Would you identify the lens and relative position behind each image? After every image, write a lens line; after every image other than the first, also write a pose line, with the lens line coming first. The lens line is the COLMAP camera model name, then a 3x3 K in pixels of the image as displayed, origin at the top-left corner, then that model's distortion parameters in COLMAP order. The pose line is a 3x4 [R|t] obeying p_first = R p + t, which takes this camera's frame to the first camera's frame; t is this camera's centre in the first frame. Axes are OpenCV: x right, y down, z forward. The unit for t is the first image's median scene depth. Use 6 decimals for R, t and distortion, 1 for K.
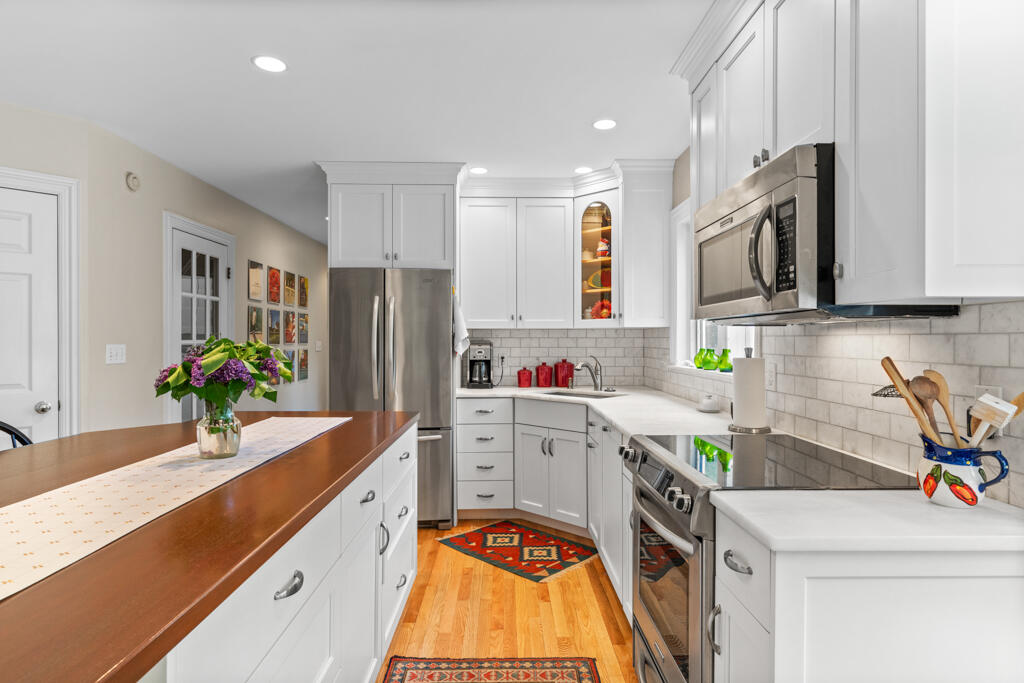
lens RADIAL K [[548.5, 0, 512.0], [0, 548.5, 341.5], [0, 0, 1]] dist [-0.002368, -0.000305]
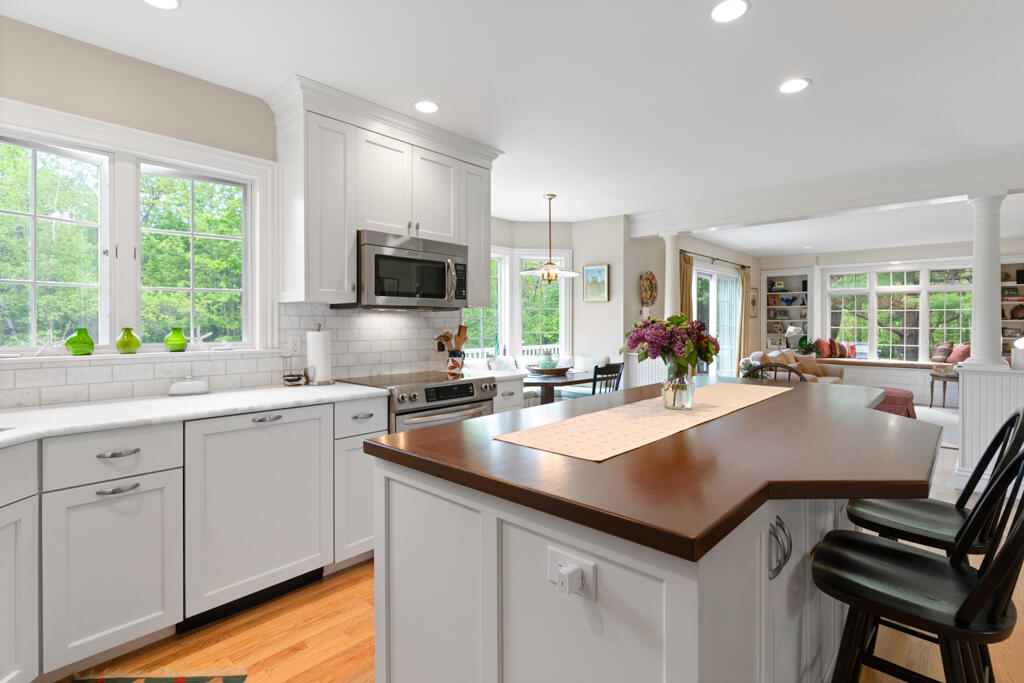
lens RADIAL K [[492.0, 0, 513.9], [0, 492.0, 324.9], [0, 0, 1]] dist [0.000981, 0.000371]
pose [[-0.727270, -0.004181, 0.686339, -0.472980], [-0.000315, 0.999983, 0.005758, 0.003675], [-0.686351, 0.003972, -0.727259, 0.954180]]
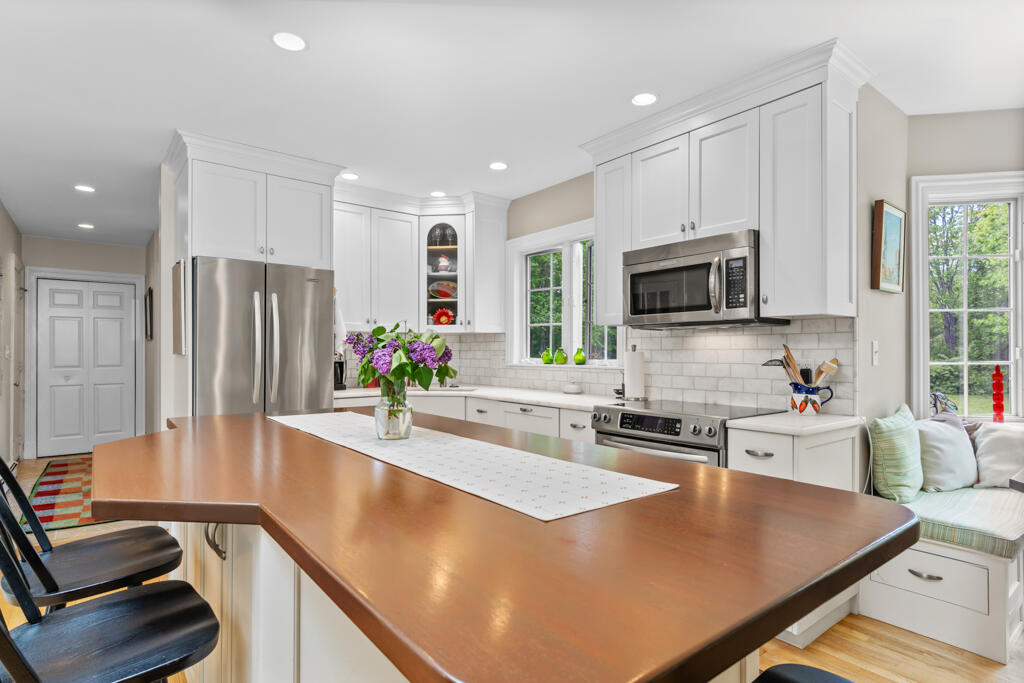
lens RADIAL K [[538.0, 0, 512.4], [0, 538.0, 353.5], [0, 0, 1]] dist [0.003826, 0.000597]
pose [[0.796634, 0.000880, 0.604462, -0.442085], [0.000817, 0.999996, -0.002534, 0.022955], [-0.604462, 0.002512, 0.796630, 0.015821]]
